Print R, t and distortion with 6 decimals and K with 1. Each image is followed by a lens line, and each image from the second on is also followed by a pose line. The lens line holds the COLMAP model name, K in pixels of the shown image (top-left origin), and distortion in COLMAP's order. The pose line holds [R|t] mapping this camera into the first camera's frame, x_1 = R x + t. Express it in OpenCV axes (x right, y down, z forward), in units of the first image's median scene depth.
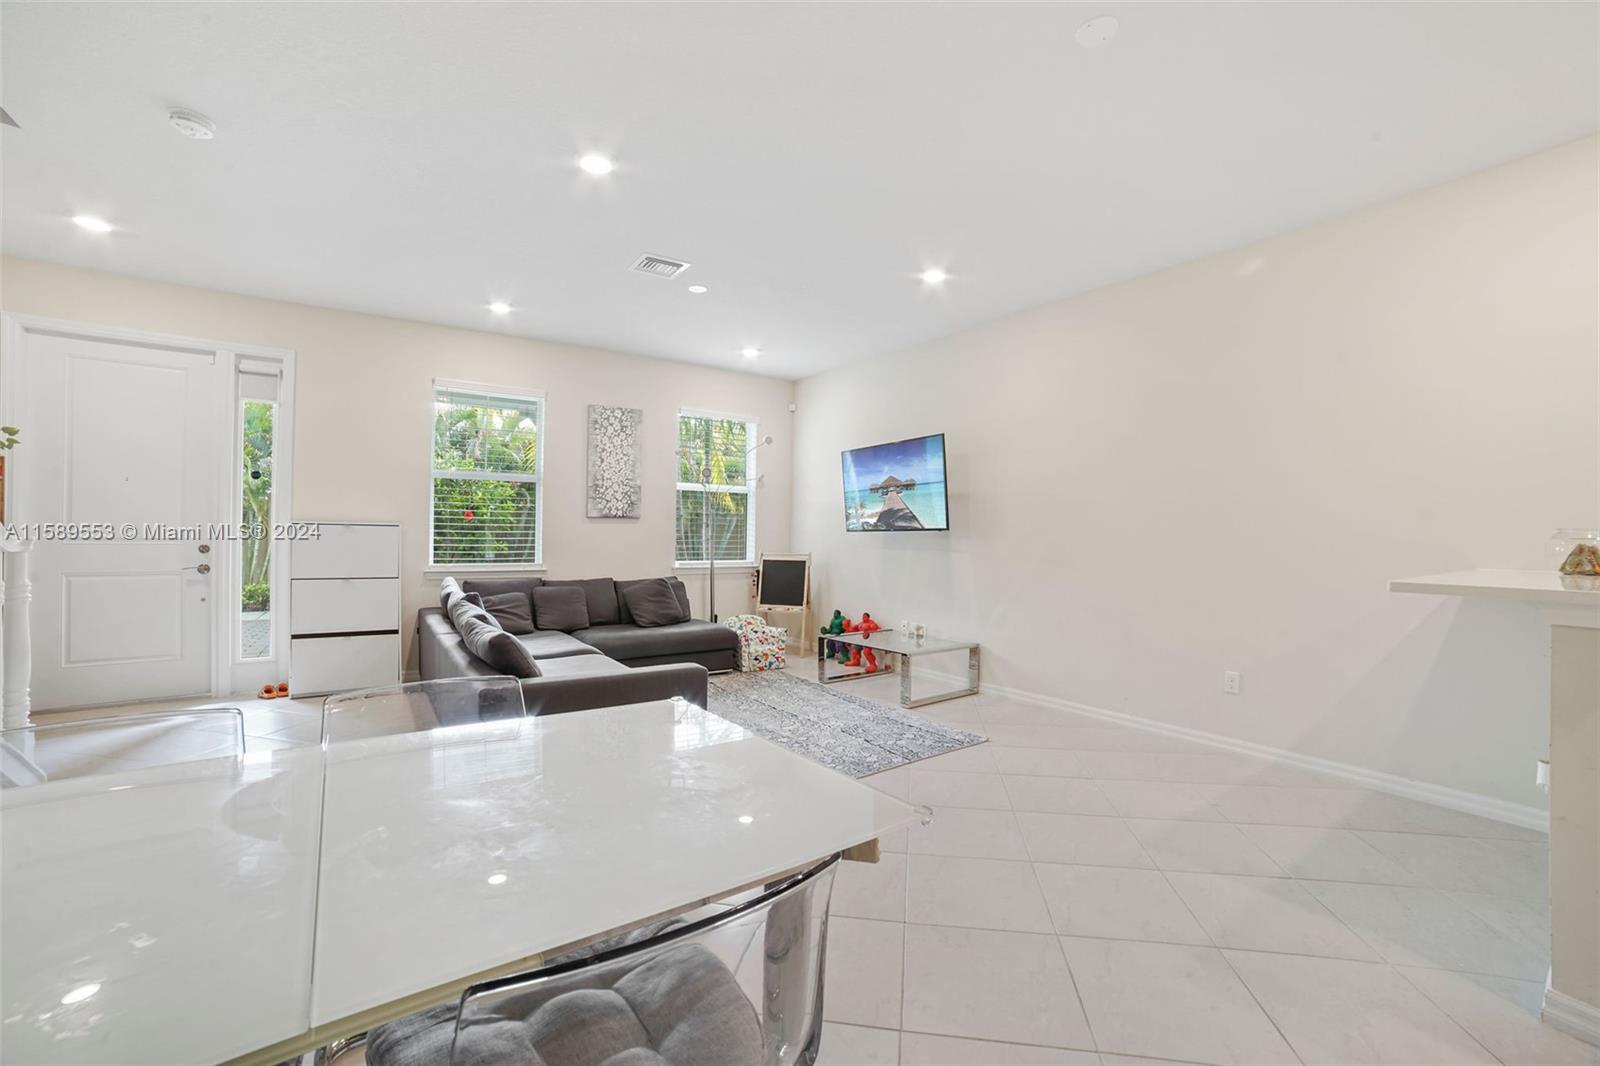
lens RADIAL K [[650.9, 0, 800.0], [0, 650.9, 533.0], [0, 0, 1]] dist [-0.097502, 0.032284]
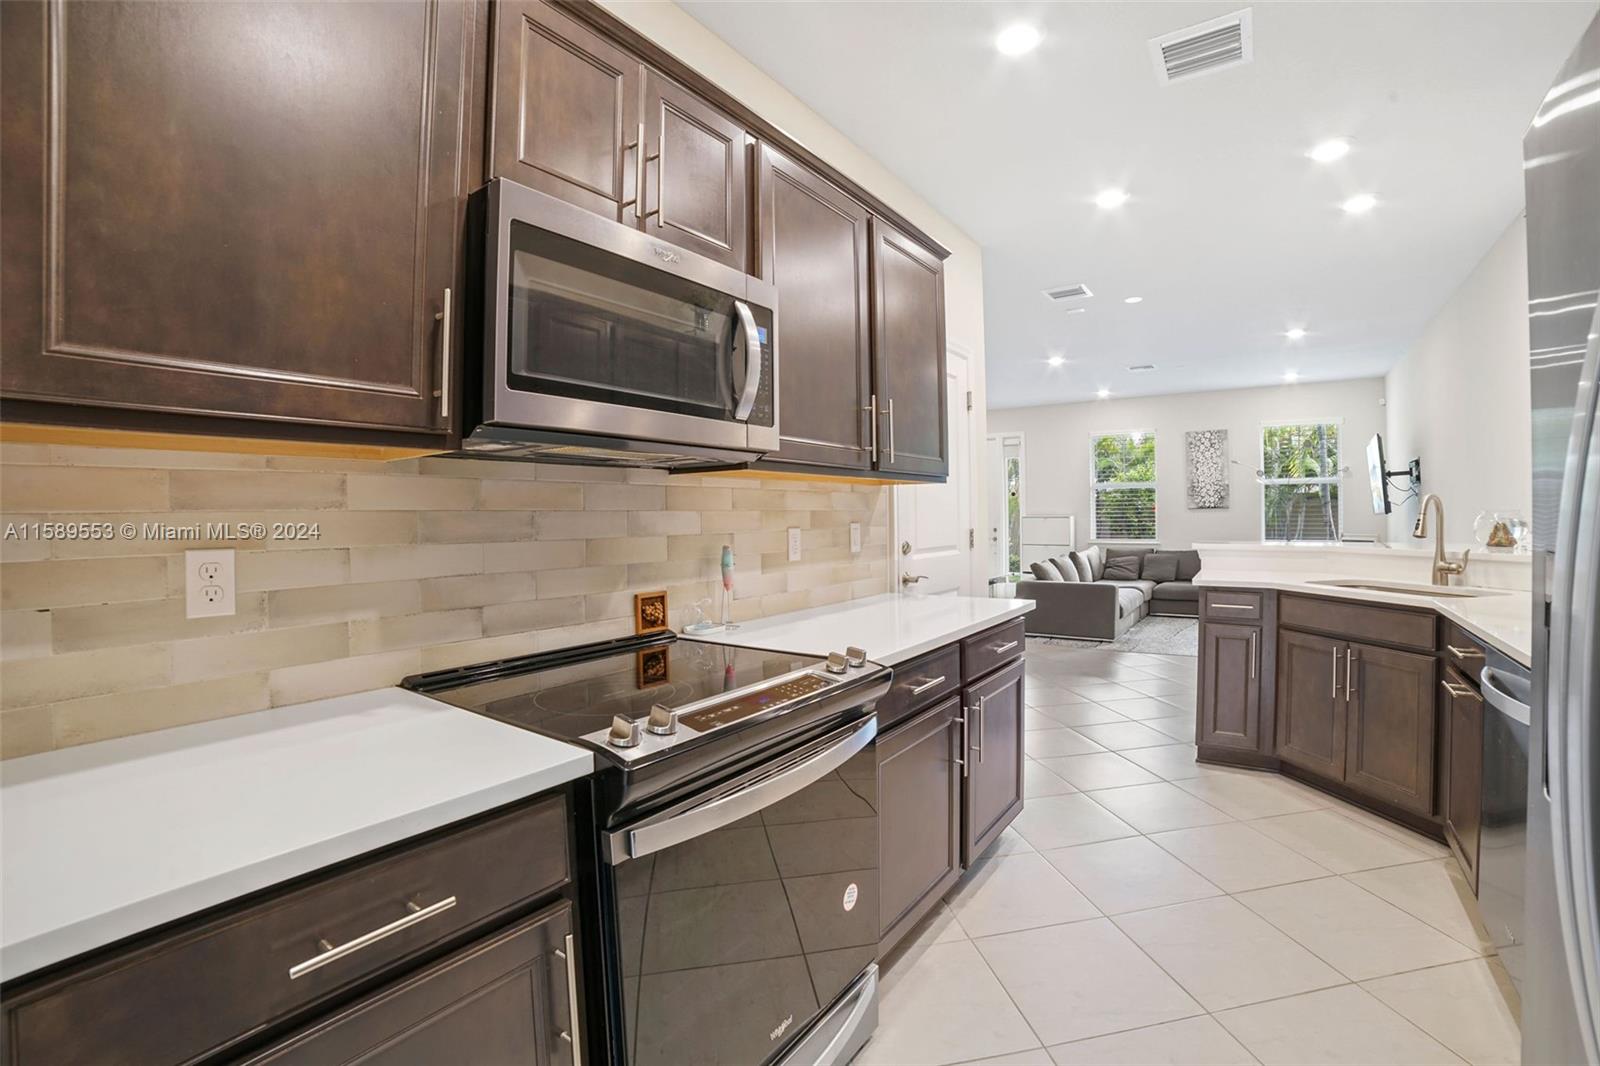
lens RADIAL K [[698.7, 0, 863.9], [0, 698.7, 512.9], [0, 0, 1]] dist [-0.058412, 0.000485]
pose [[0.407743, -0.022504, -0.912819, 0.809389], [0.015796, 0.999720, -0.017590, 0.001129], [0.912960, -0.007246, 0.407984, -0.323514]]
